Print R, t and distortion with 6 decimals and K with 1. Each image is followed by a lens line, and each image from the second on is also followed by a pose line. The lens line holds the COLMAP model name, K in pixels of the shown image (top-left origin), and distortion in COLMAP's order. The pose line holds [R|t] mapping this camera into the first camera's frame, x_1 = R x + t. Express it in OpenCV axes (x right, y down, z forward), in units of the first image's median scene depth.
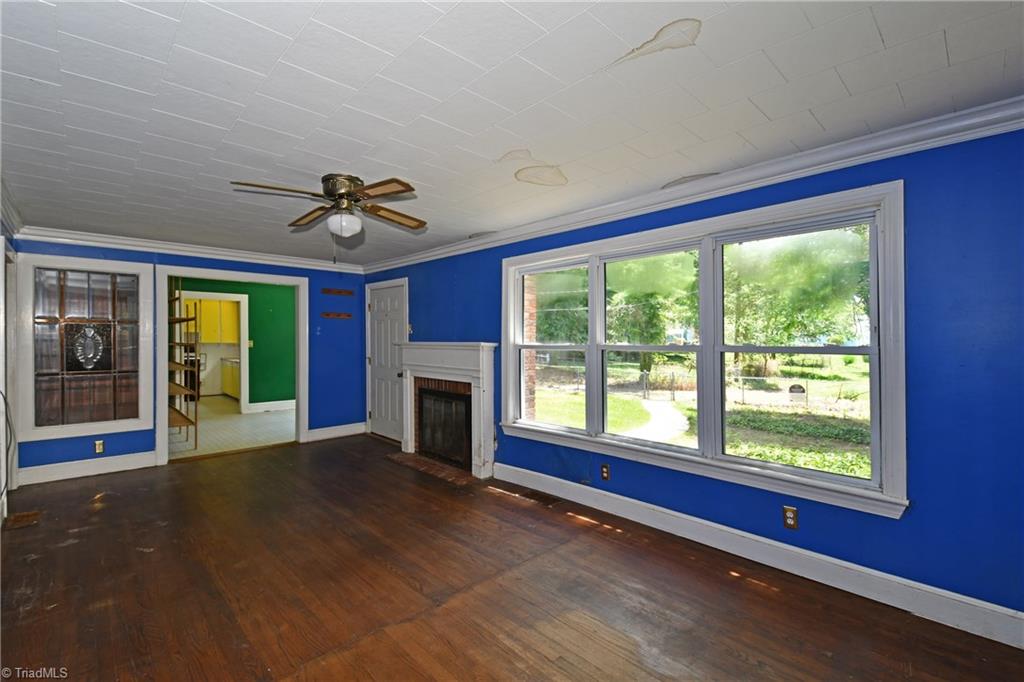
lens RADIAL K [[465.0, 0, 508.0], [0, 465.0, 345.2], [0, 0, 1]] dist [-0.010812, -0.004779]
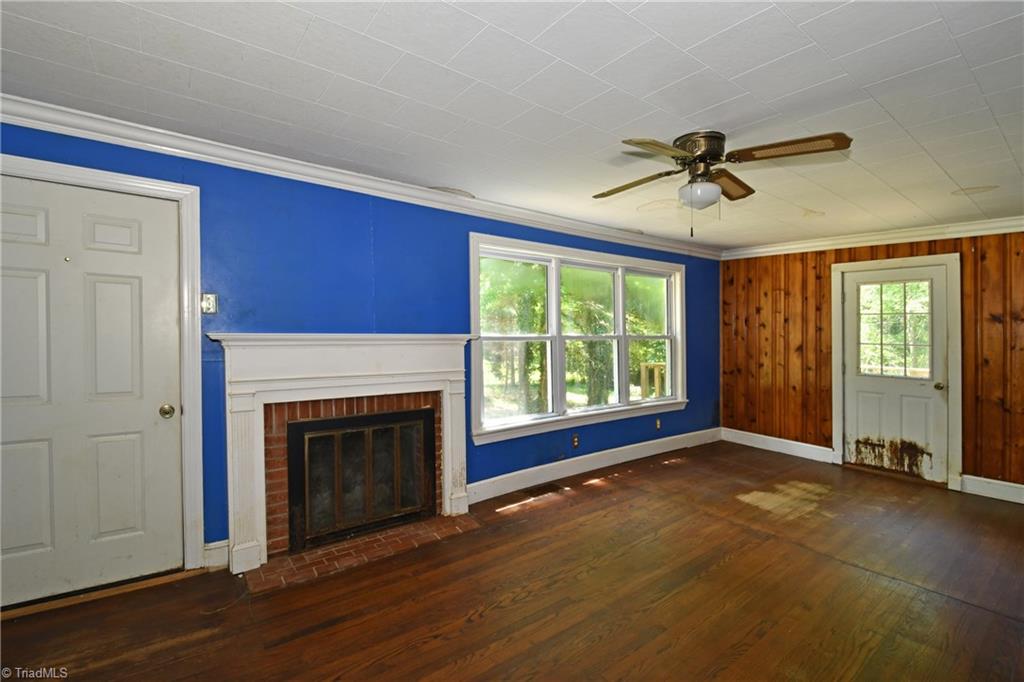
lens RADIAL K [[465.0, 0, 502.8], [0, 465.0, 322.1], [0, 0, 1]] dist [-0.010812, -0.004779]
pose [[0.107368, 0.007196, 0.994193, -0.893979], [0.000326, 0.999973, -0.007273, -0.023767], [-0.994219, 0.001104, 0.107363, 0.938707]]
